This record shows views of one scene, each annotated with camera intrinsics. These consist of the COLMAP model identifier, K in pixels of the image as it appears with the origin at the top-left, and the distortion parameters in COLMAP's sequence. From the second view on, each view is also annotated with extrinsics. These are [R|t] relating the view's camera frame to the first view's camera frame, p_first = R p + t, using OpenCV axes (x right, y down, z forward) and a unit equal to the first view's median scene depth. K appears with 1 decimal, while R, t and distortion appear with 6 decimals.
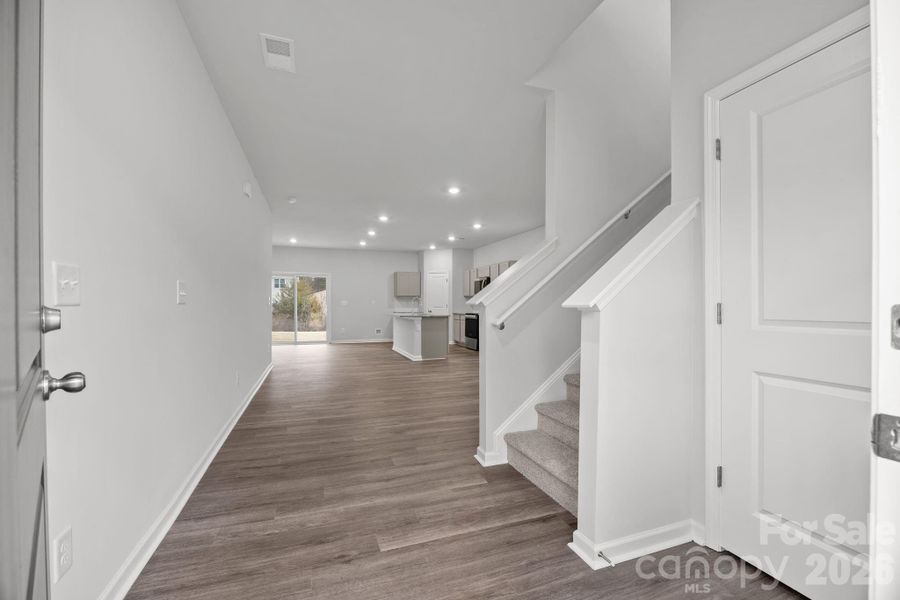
lens RADIAL K [[380.3, 0, 451.4], [0, 380.3, 303.5], [0, 0, 1]] dist [-0.001707, -0.000120]
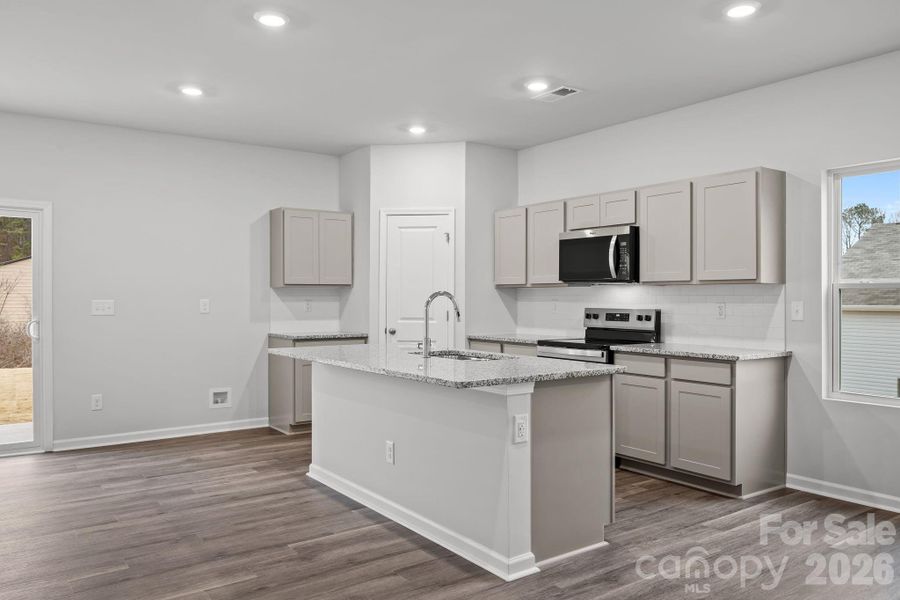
lens RADIAL K [[670.8, 0, 451.1], [0, 670.8, 299.8], [0, 0, 1]] dist [-0.009997, 0.005969]
pose [[0.962773, 0.002224, 0.270303, -0.229215], [-0.003557, 0.999984, 0.004443, -0.014076], [-0.270288, -0.005240, 0.962765, 0.613608]]
